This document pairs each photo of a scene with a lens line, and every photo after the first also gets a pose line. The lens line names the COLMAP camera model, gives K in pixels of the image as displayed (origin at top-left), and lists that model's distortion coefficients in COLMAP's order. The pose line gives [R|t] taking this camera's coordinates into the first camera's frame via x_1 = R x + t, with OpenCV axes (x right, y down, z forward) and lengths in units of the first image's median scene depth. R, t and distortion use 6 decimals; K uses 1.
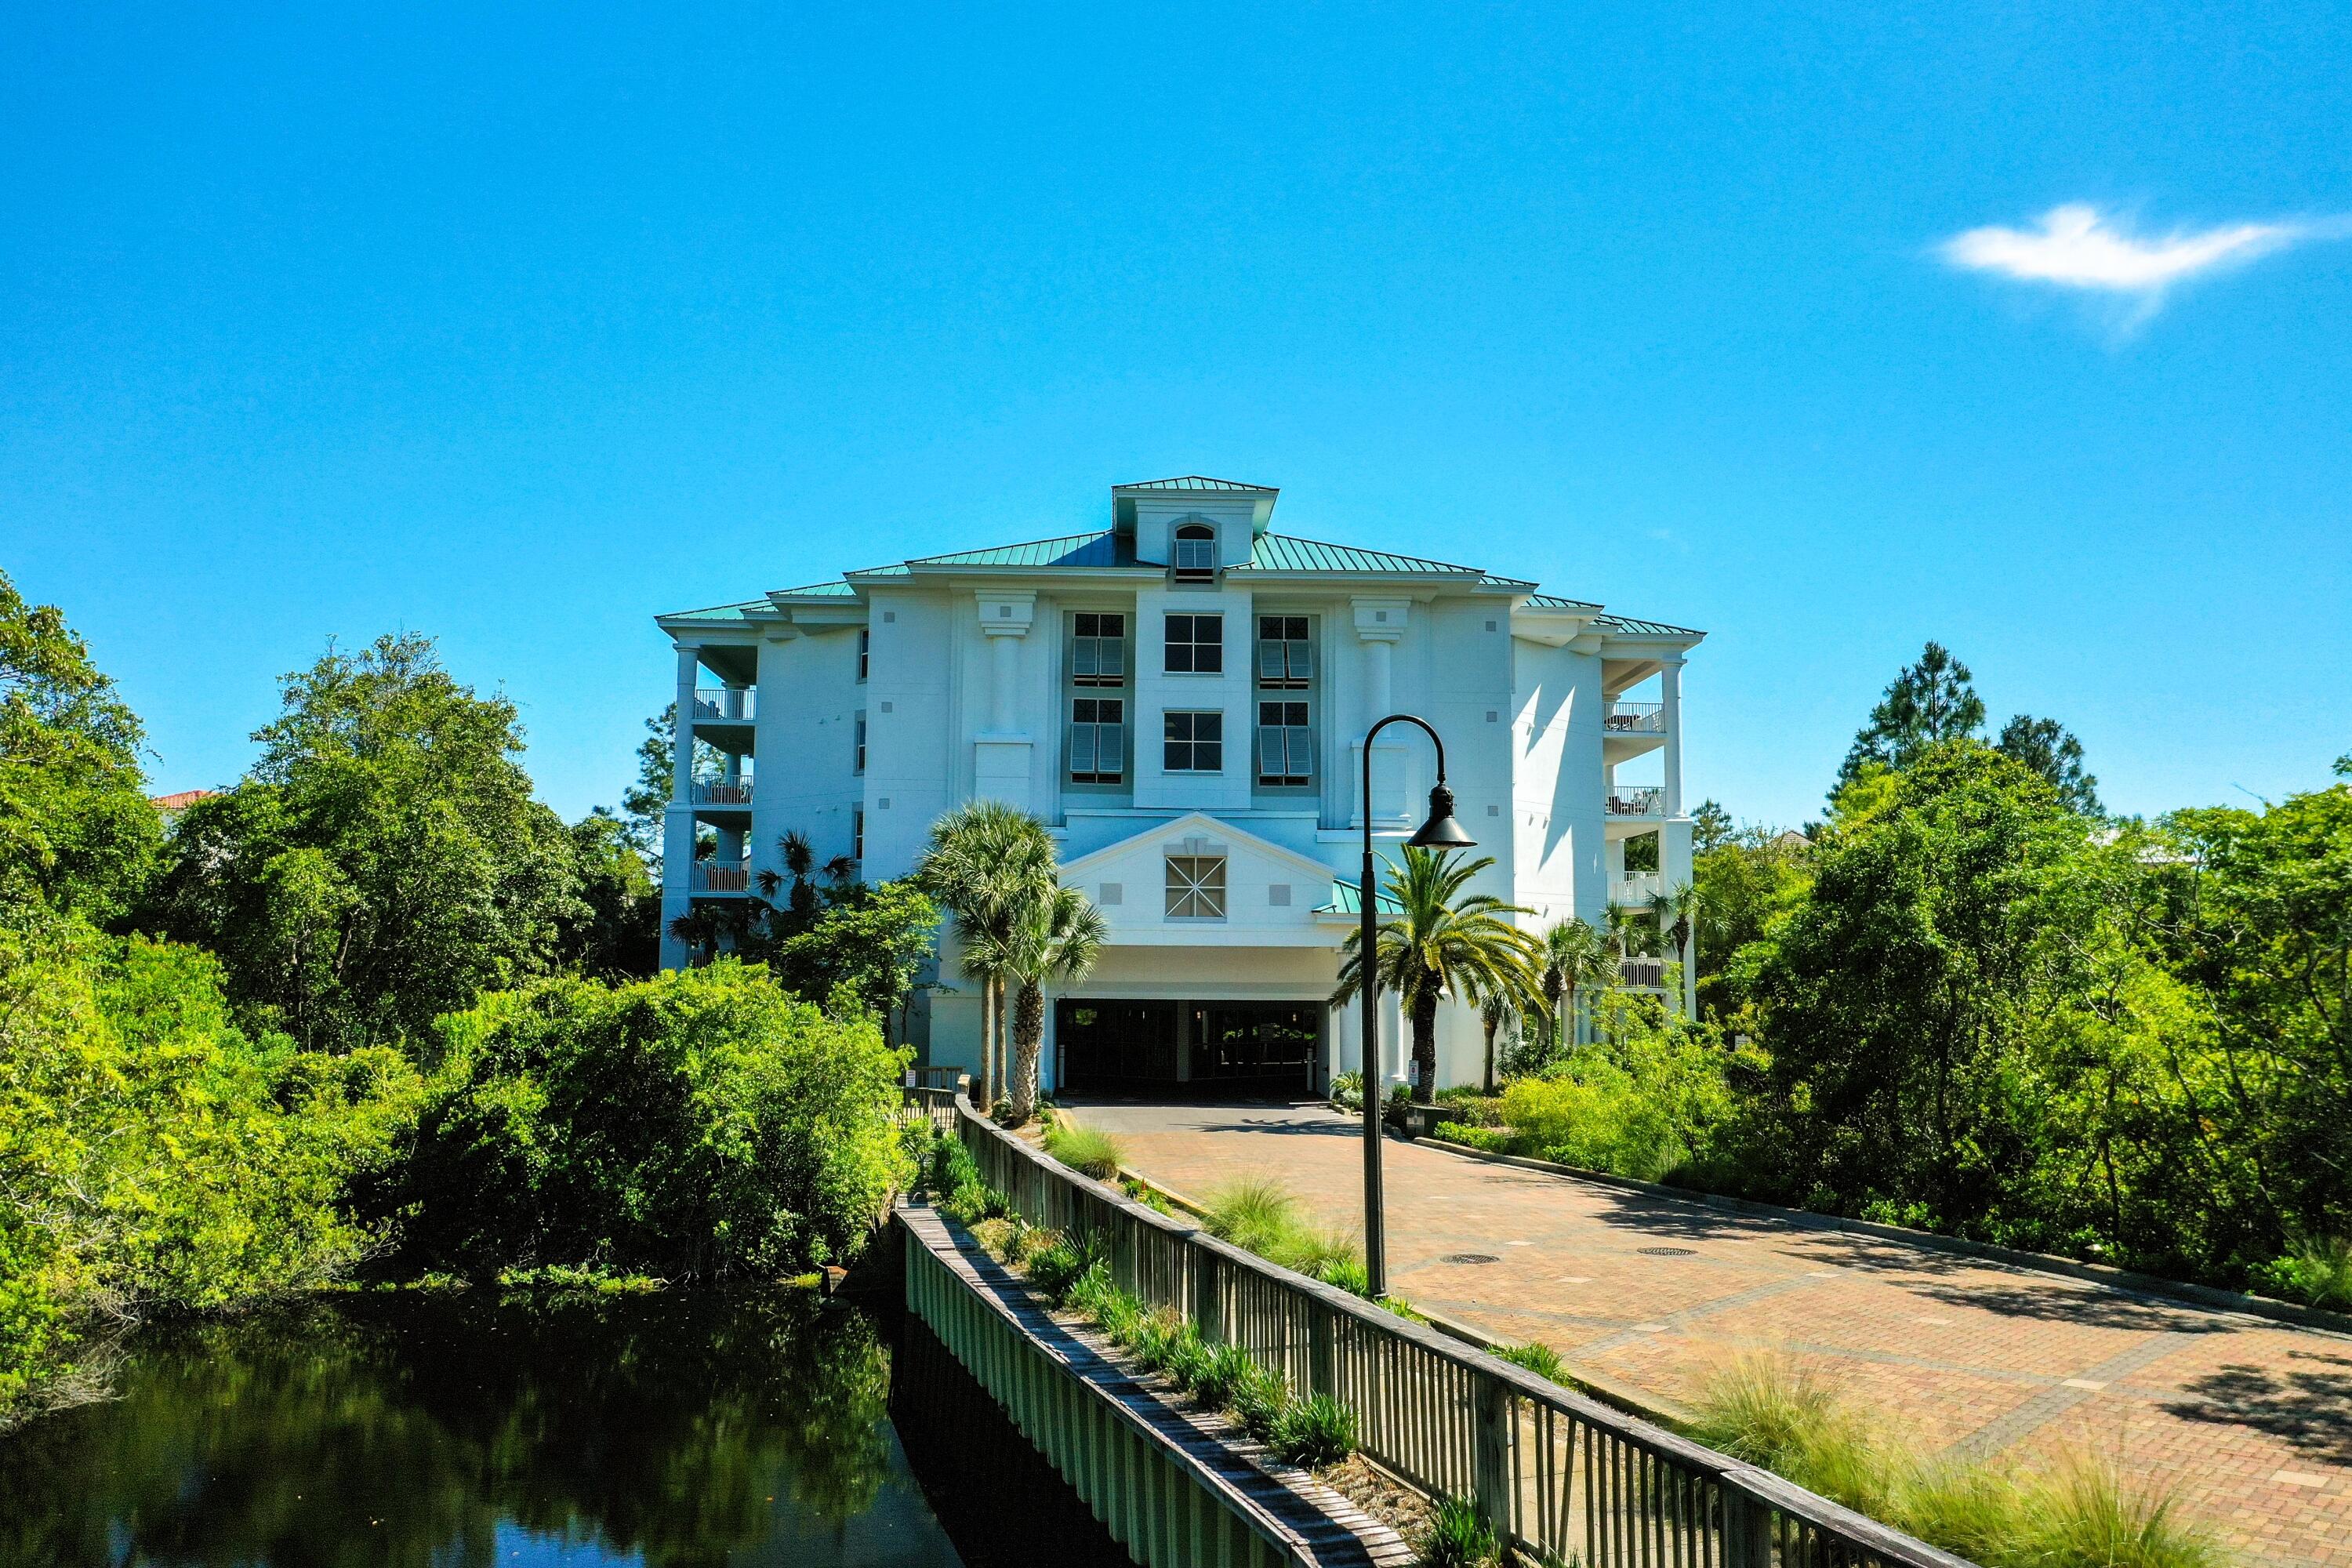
lens RADIAL K [[1905.7, 0, 1183.8], [0, 1905.7, 786.3], [0, 0, 1]] dist [-0.003737, -0.002931]
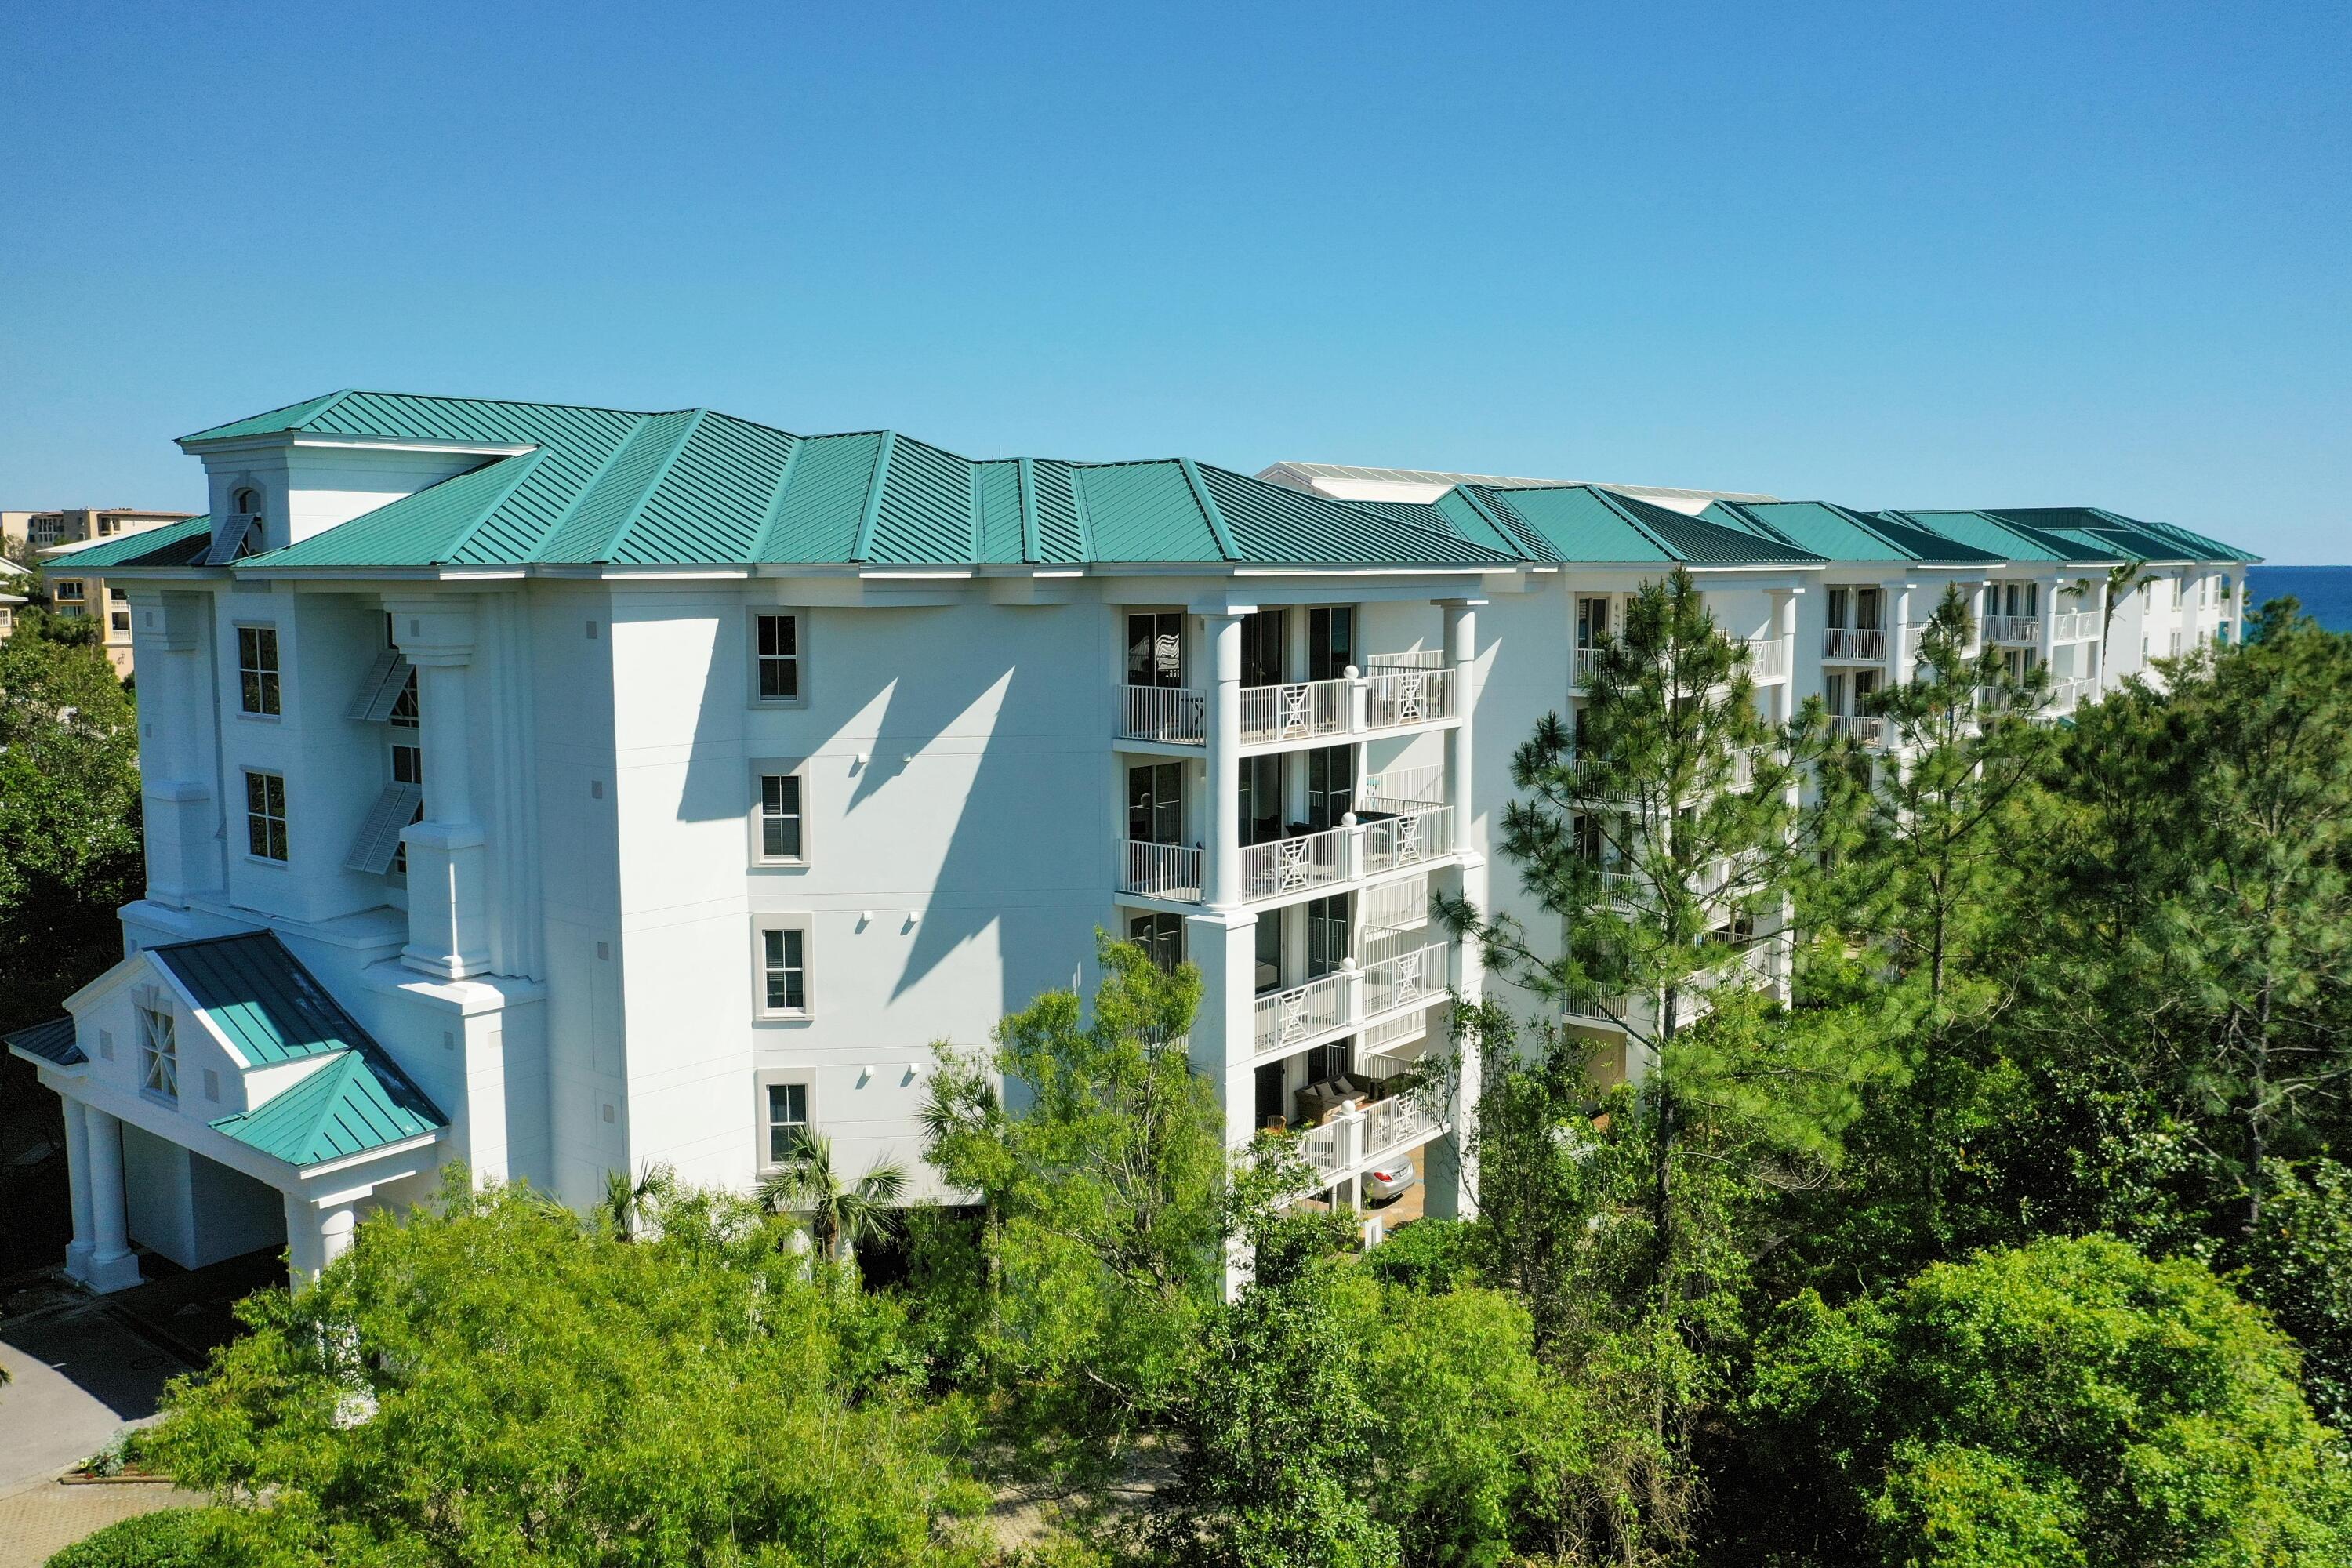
lens RADIAL K [[1905.7, 0, 1159.1], [0, 1905.7, 787.9], [0, 0, 1]] dist [-0.003737, -0.002931]
pose [[0.760032, 0.066517, -0.646472, 0.677704], [0.074220, 0.979356, 0.188025, -0.135374], [0.645633, -0.190886, 0.739405, 0.700830]]
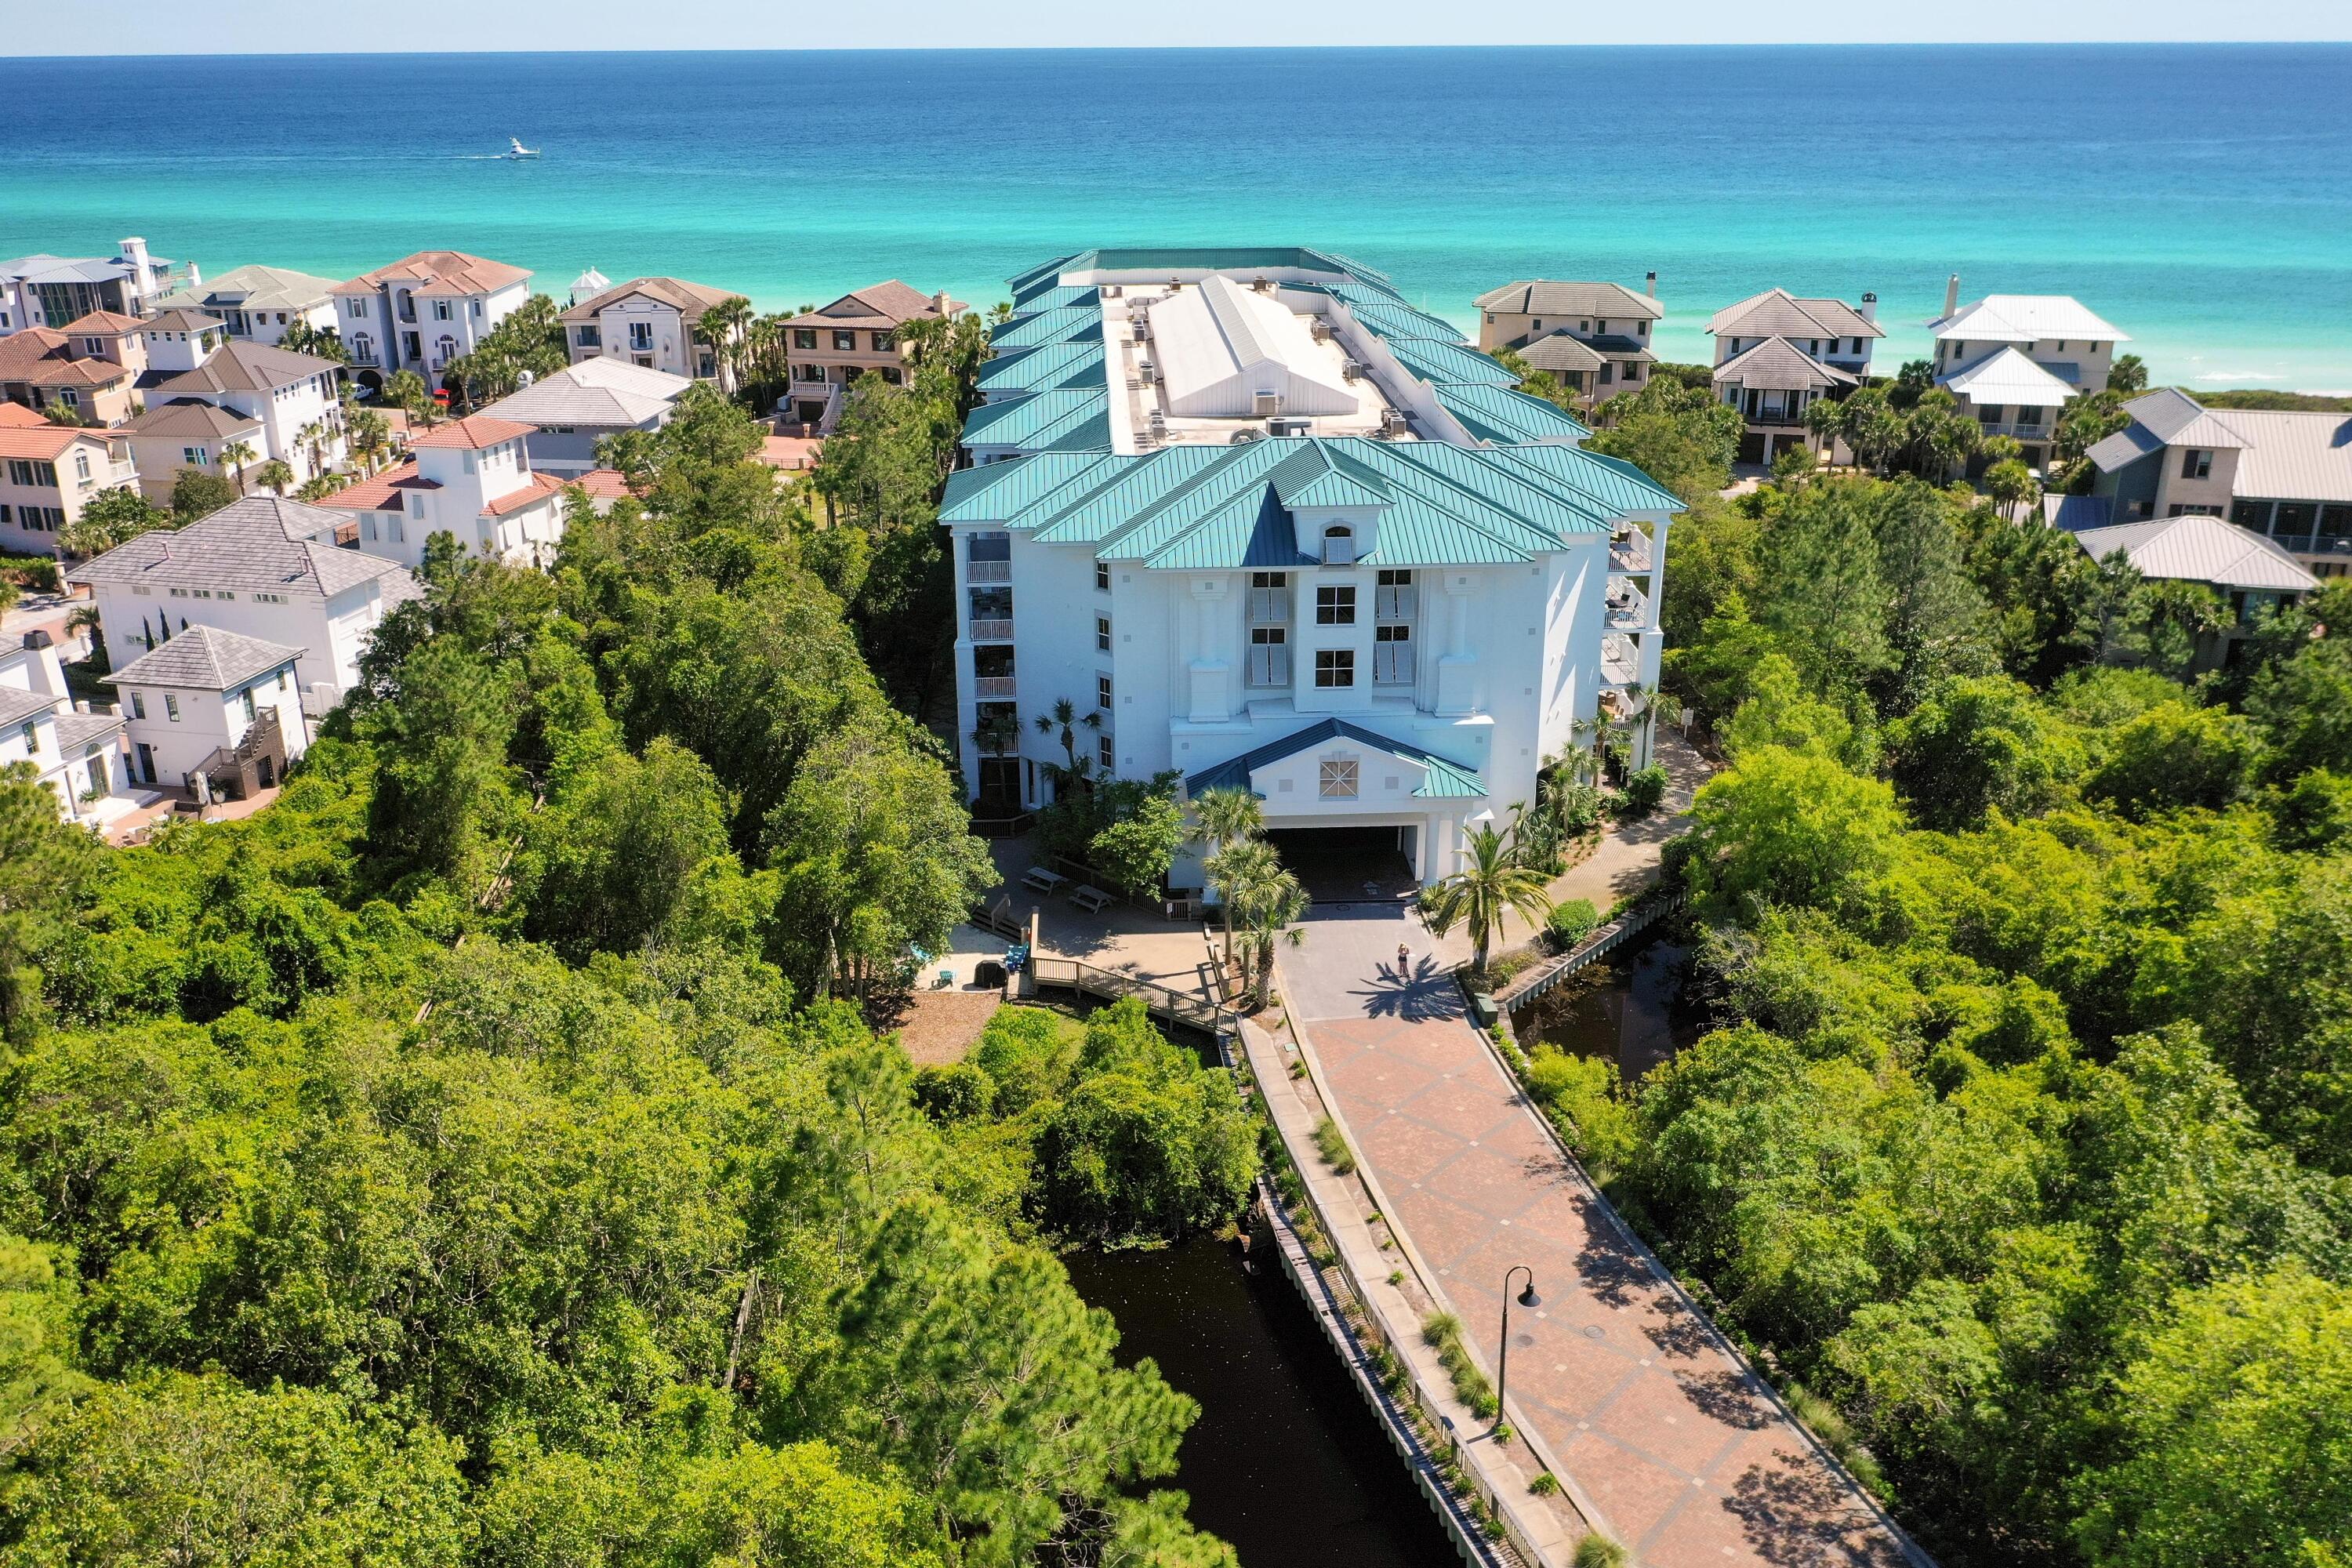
lens RADIAL K [[1905.7, 0, 1195.0], [0, 1905.7, 783.2], [0, 0, 1]] dist [-0.003737, -0.002931]
pose [[0.999540, -0.025018, 0.017156, -0.133200], [0.014631, 0.892992, 0.449834, -0.618733], [-0.026574, -0.449376, 0.892947, -0.385937]]
